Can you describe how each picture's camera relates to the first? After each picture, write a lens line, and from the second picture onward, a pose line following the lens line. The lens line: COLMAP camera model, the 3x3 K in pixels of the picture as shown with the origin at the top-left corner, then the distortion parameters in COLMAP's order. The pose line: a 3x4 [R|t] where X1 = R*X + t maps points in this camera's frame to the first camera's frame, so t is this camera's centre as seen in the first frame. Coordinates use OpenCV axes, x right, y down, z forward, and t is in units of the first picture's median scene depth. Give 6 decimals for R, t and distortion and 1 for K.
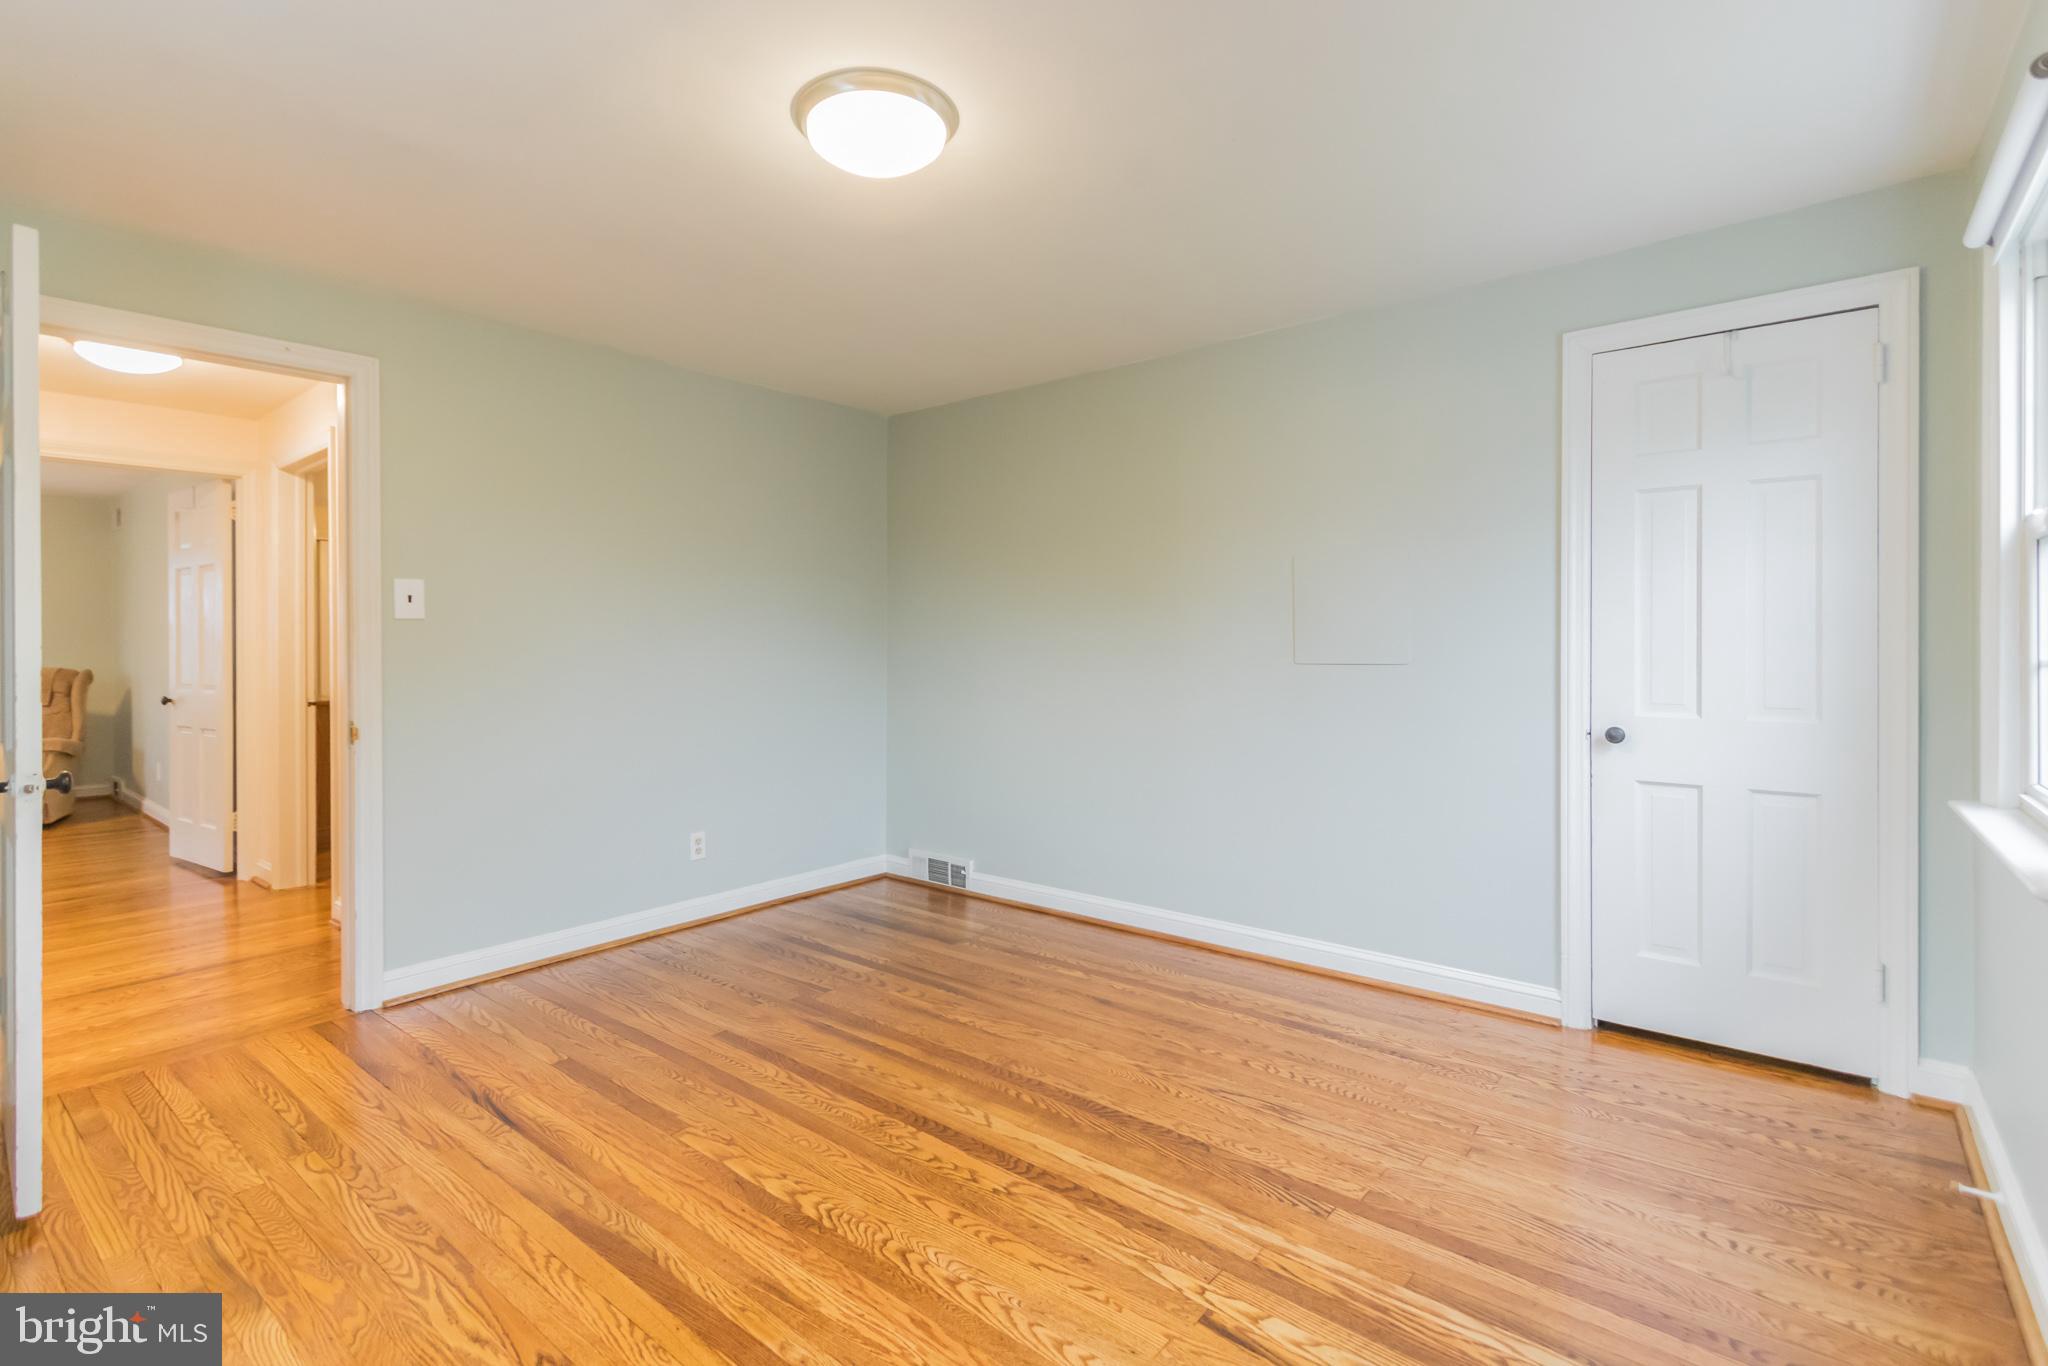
lens RADIAL K [[959.7, 0, 975.2], [0, 959.7, 645.0], [0, 0, 1]] dist [-0.002830, -0.000587]
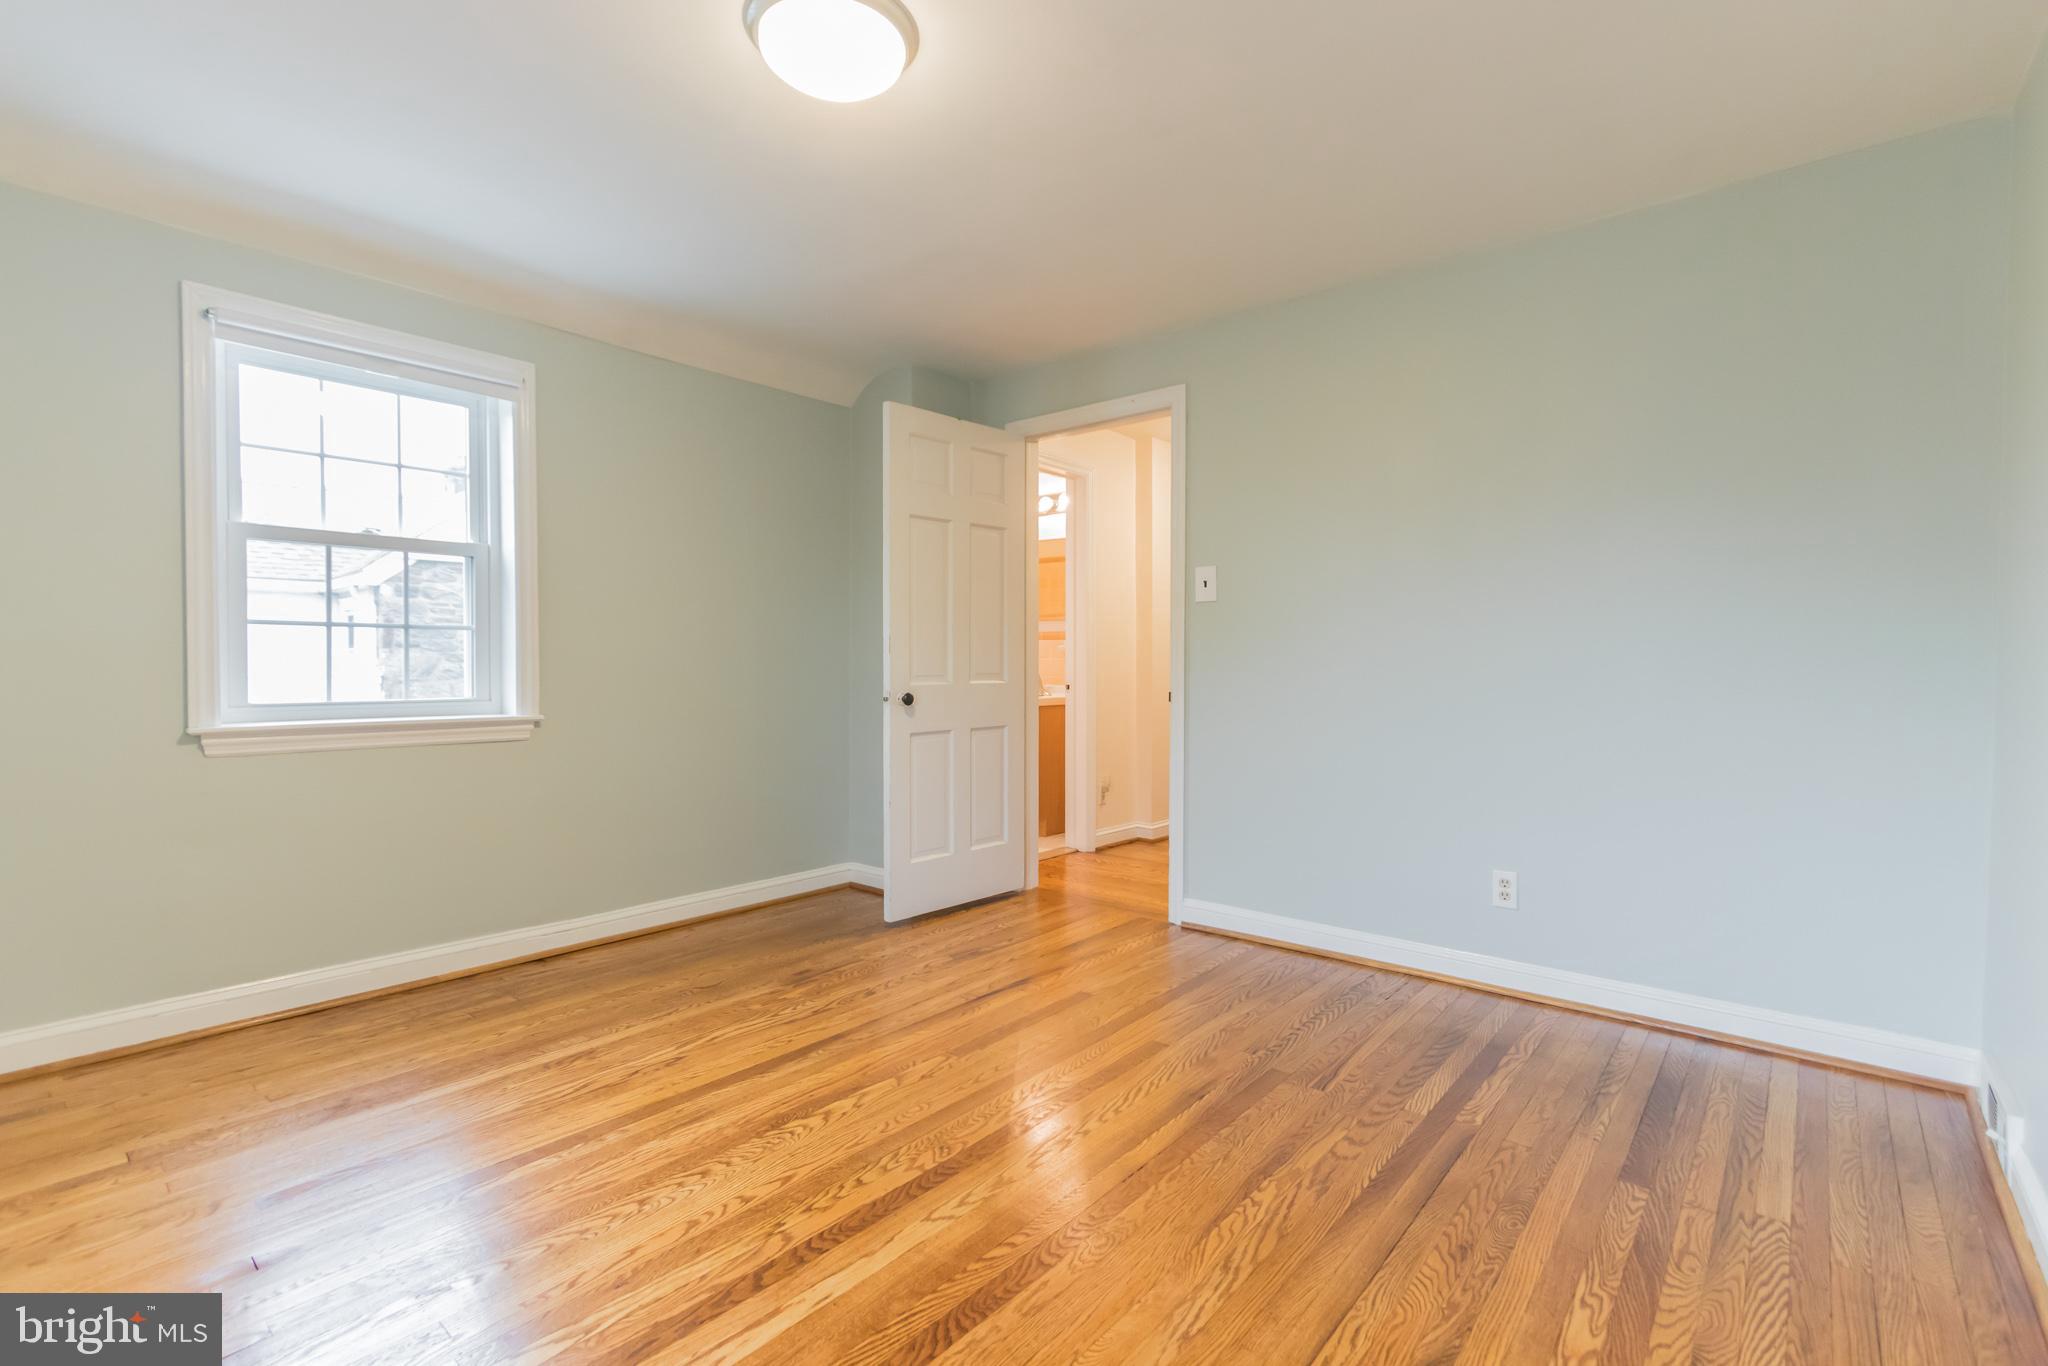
lens RADIAL K [[959.7, 0, 1031.4], [0, 959.7, 677.2], [0, 0, 1]] dist [-0.002830, -0.000587]
pose [[0.003982, 0.027601, -0.999611, 0.592418], [-0.007036, 0.999595, 0.027572, 0.035480], [0.999967, 0.006924, 0.004174, 0.829894]]
